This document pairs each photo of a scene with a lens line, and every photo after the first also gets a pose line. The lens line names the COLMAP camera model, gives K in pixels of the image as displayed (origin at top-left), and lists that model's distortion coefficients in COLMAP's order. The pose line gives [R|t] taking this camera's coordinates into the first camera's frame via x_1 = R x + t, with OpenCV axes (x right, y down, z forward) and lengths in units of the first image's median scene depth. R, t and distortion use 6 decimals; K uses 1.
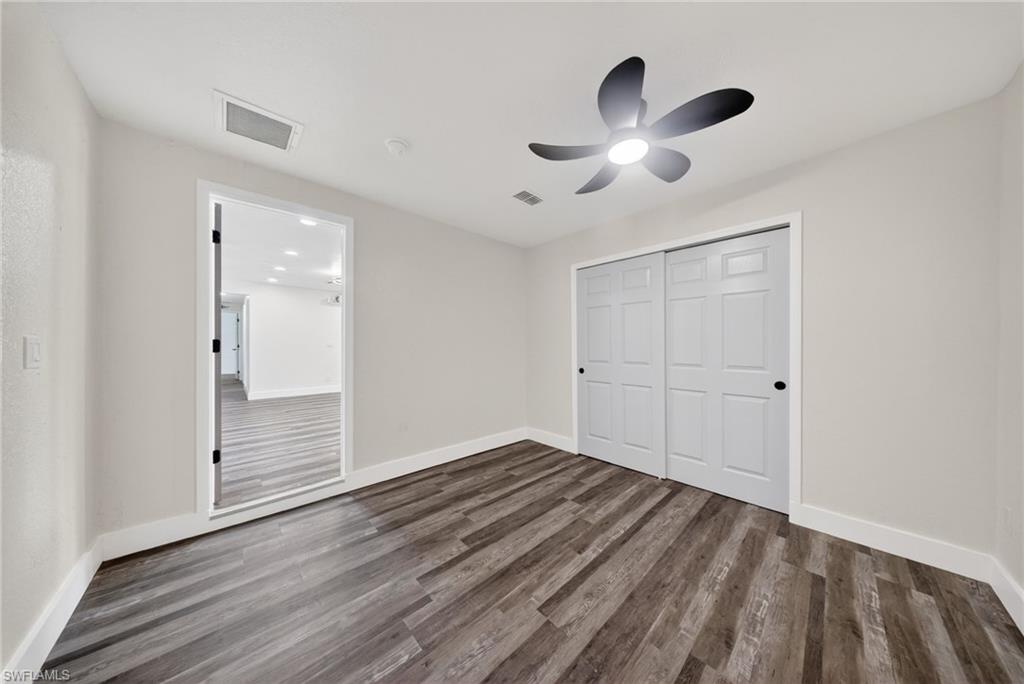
lens RADIAL K [[303.5, 0, 515.5], [0, 303.5, 343.6], [0, 0, 1]] dist [-0.005612, -0.000275]
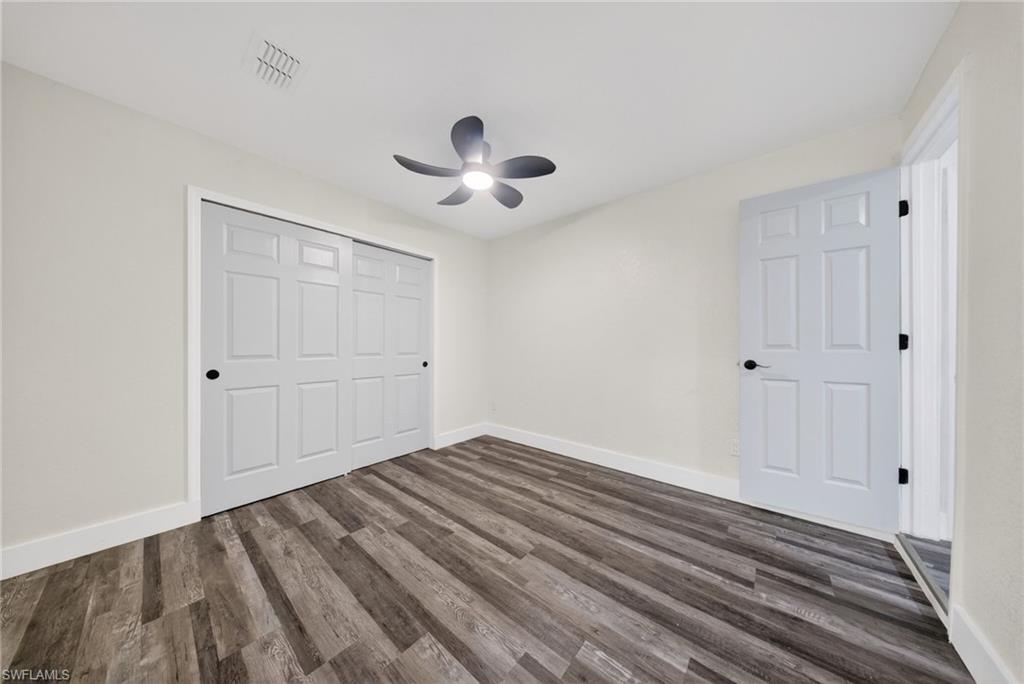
lens RADIAL K [[303.5, 0, 516.8], [0, 303.5, 344.5], [0, 0, 1]] dist [-0.005612, -0.000275]
pose [[-0.108725, -0.001966, 0.994070, -0.701910], [-0.006139, 0.999980, 0.001307, 0.039056], [-0.994053, -0.005960, -0.108735, 0.750118]]
